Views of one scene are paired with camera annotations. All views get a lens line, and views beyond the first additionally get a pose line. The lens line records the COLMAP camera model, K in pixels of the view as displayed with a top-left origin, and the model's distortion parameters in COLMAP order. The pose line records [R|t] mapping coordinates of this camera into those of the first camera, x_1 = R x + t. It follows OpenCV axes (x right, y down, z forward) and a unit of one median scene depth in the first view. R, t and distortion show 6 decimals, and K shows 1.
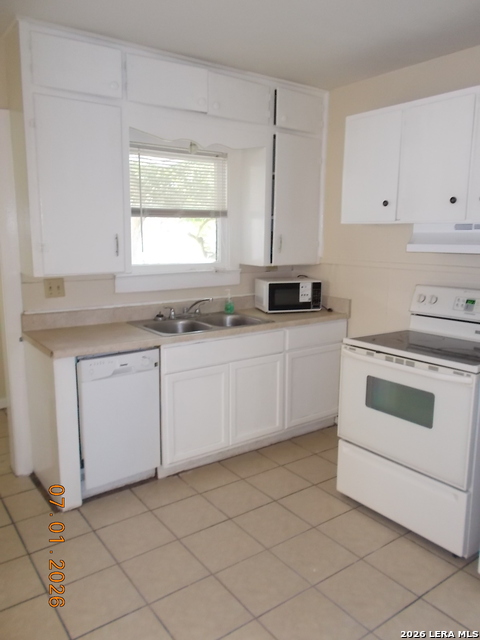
lens RADIAL K [[497.1, 0, 241.3], [0, 497.1, 320.3], [0, 0, 1]] dist [0.011007, 0.002314]
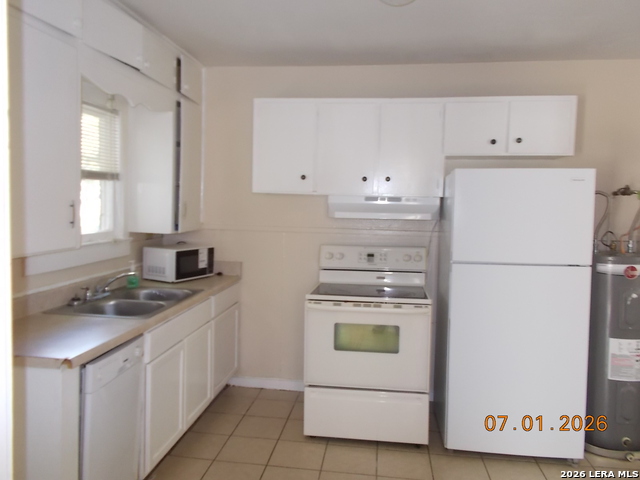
lens RADIAL K [[497.1, 0, 320.4], [0, 497.1, 236.4], [0, 0, 1]] dist [0.011007, 0.002314]
pose [[0.696198, -0.037219, 0.716884, -0.477150], [0.103572, 0.993414, -0.049008, -0.030229], [-0.710339, 0.108368, 0.695468, 0.148801]]
